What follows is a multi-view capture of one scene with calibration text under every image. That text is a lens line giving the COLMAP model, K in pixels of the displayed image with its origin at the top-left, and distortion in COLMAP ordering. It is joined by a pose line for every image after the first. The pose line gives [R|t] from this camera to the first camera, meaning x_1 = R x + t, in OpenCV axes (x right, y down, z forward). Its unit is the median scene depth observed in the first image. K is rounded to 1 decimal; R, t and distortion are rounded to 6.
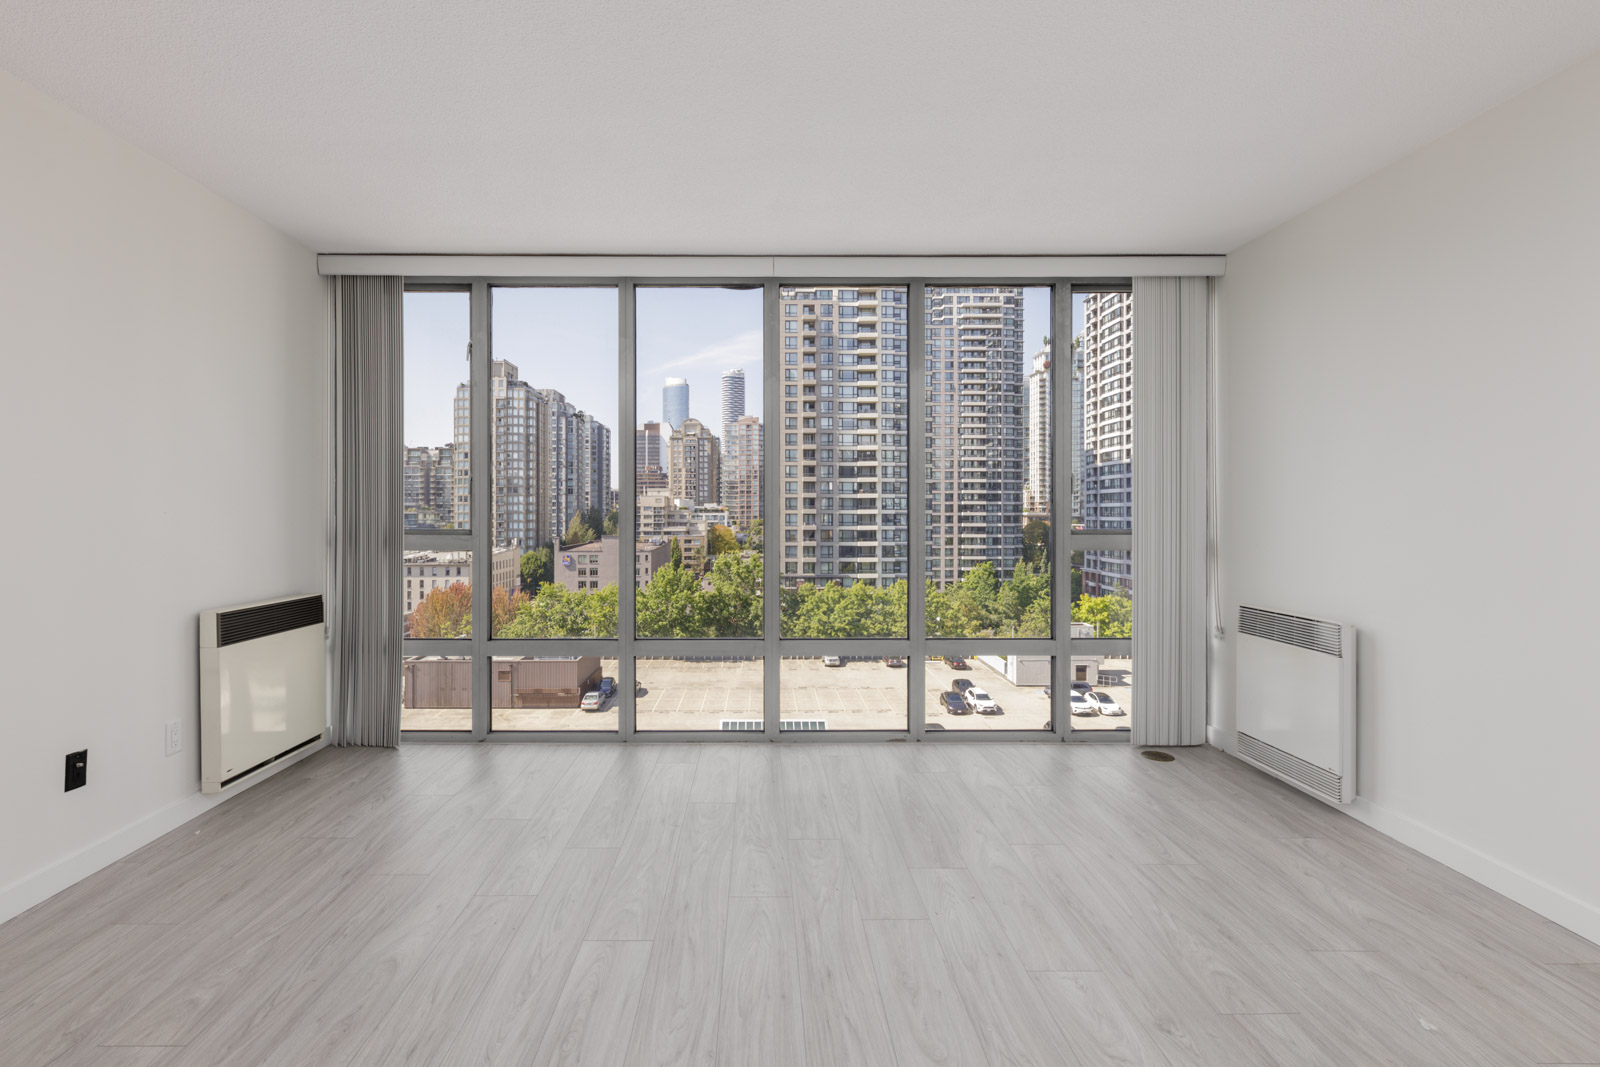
lens RADIAL K [[714.8, 0, 775.5], [0, 714.8, 511.9], [0, 0, 1]] dist [0.004061, -0.000266]
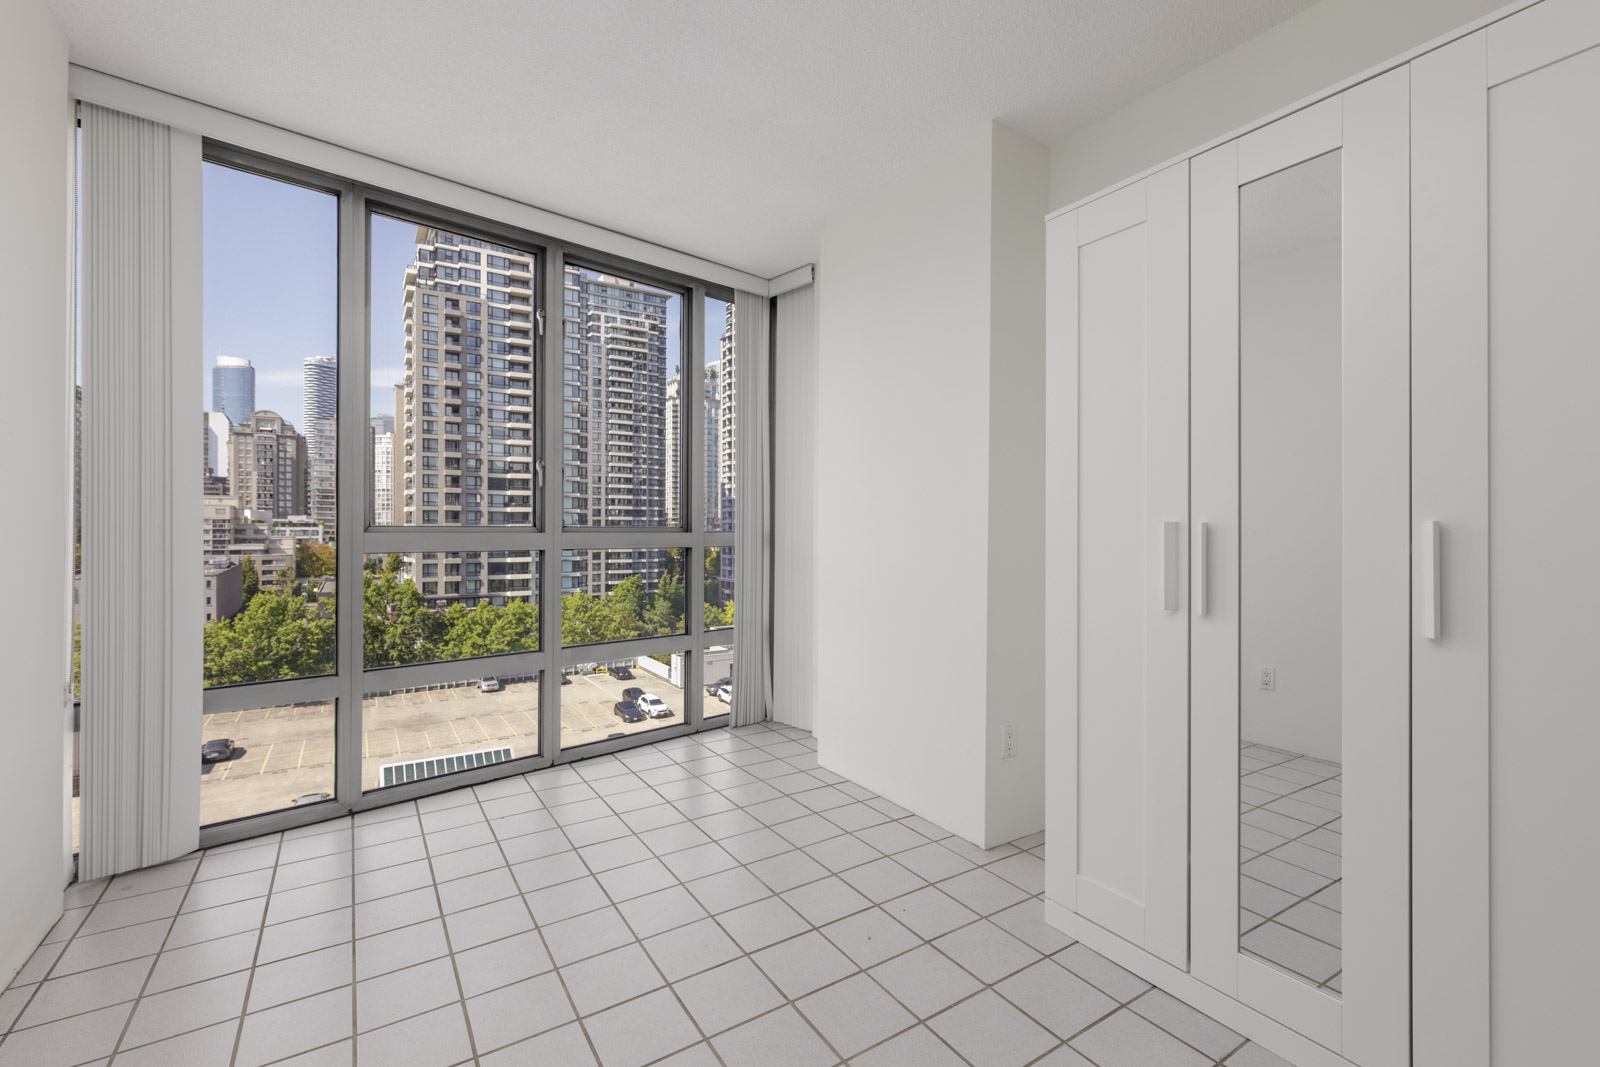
lens RADIAL K [[714.8, 0, 759.2], [0, 714.8, 530.0], [0, 0, 1]] dist [0.004061, -0.000266]
pose [[0.847171, 0.002349, 0.531315, -0.103686], [-0.003934, 0.999991, 0.001851, 0.001544], [-0.531305, -0.003659, 0.847173, 0.019135]]
